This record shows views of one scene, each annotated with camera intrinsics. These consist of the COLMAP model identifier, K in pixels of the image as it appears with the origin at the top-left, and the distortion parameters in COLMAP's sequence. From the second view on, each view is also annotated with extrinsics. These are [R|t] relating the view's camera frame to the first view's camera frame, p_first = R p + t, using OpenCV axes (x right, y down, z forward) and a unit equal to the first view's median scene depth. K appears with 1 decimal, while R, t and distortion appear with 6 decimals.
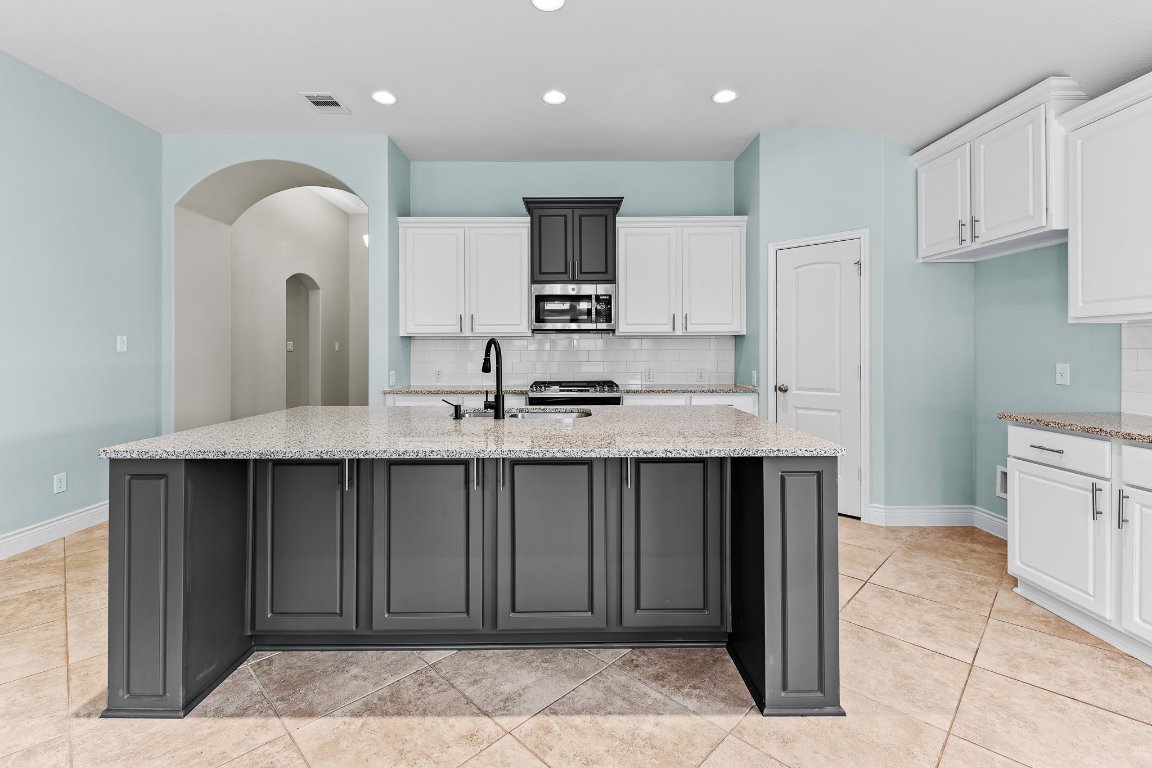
lens RADIAL K [[504.4, 0, 571.9], [0, 504.4, 348.9], [0, 0, 1]] dist [0.000960, -0.000295]
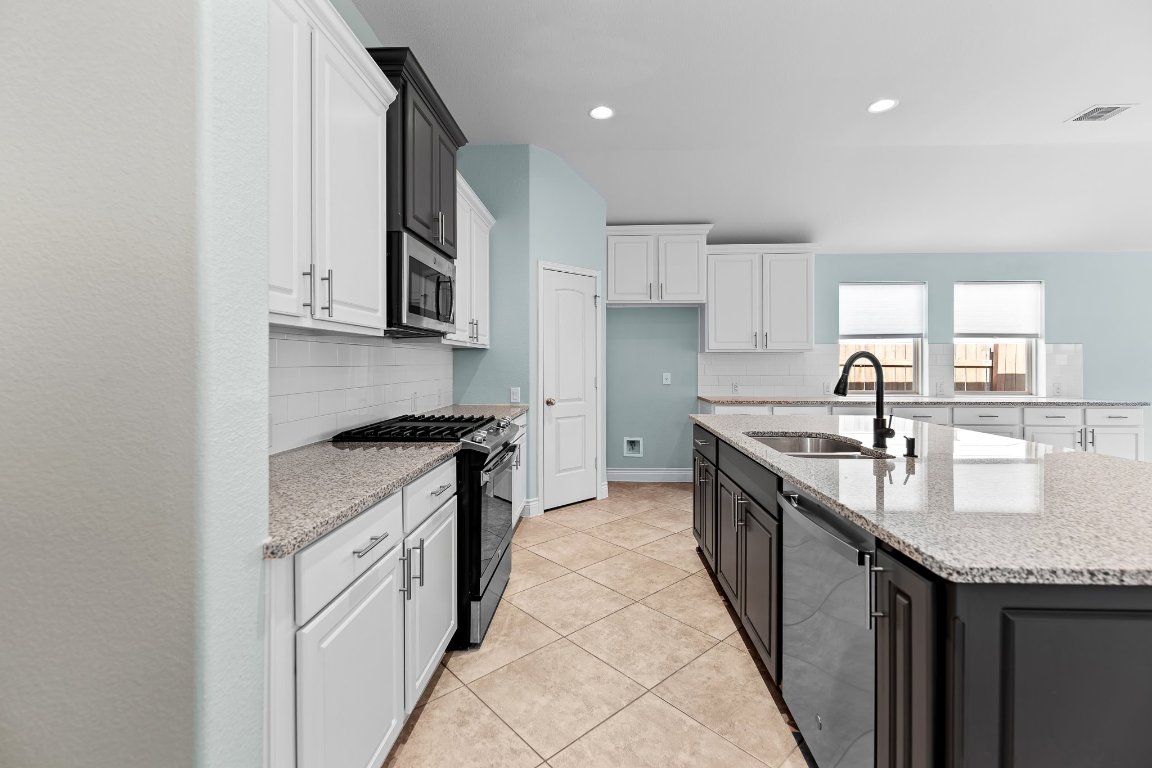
lens RADIAL K [[499.6, 0, 577.2], [0, 499.6, 368.8], [0, 0, 1]] dist [0.001283, 0.000027]
pose [[0.058656, -0.006427, 0.998258, -0.765916], [-0.003701, 0.999971, 0.006655, 0.002790], [-0.998271, -0.004085, 0.058630, 1.089385]]
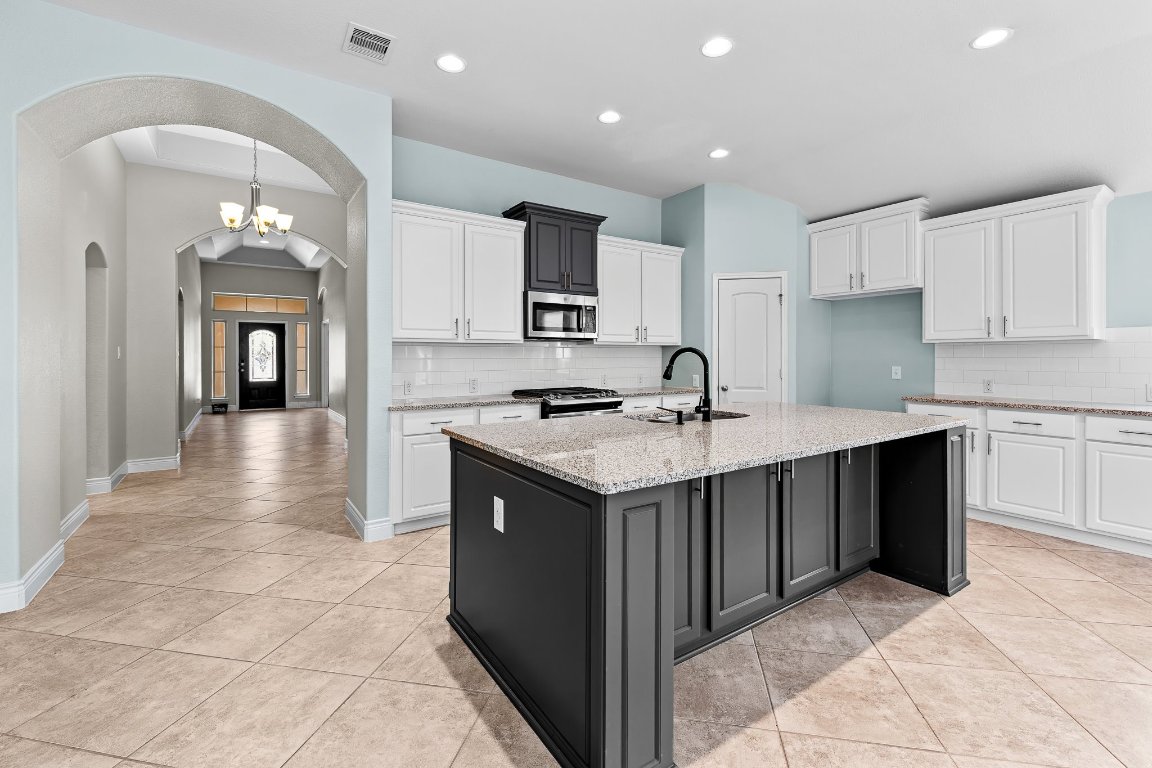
lens RADIAL K [[498.3, 0, 577.4], [0, 498.3, 359.1], [0, 0, 1]] dist [0.001351, 0.000004]
pose [[0.831221, -0.000734, 0.555941, -0.735144], [-0.002561, 0.999983, 0.005149, -0.001401], [-0.555936, -0.005703, 0.831206, 0.193362]]
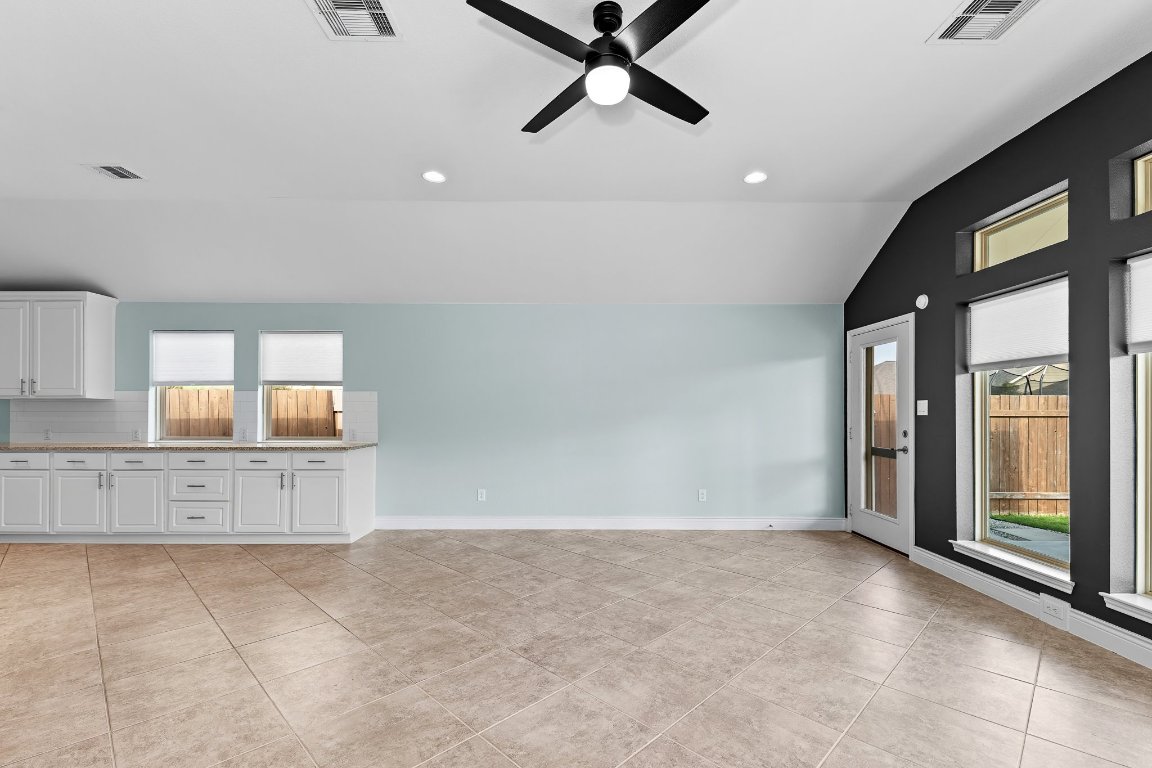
lens RADIAL K [[499.0, 0, 577.1], [0, 499.0, 410.4], [0, 0, 1]] dist [0.000837, 0.000096]
pose [[0.008268, 0.003727, 0.999959, -0.738366], [-0.002326, 0.999990, -0.003708, -0.003134], [-0.999963, -0.002296, 0.008277, -1.055520]]
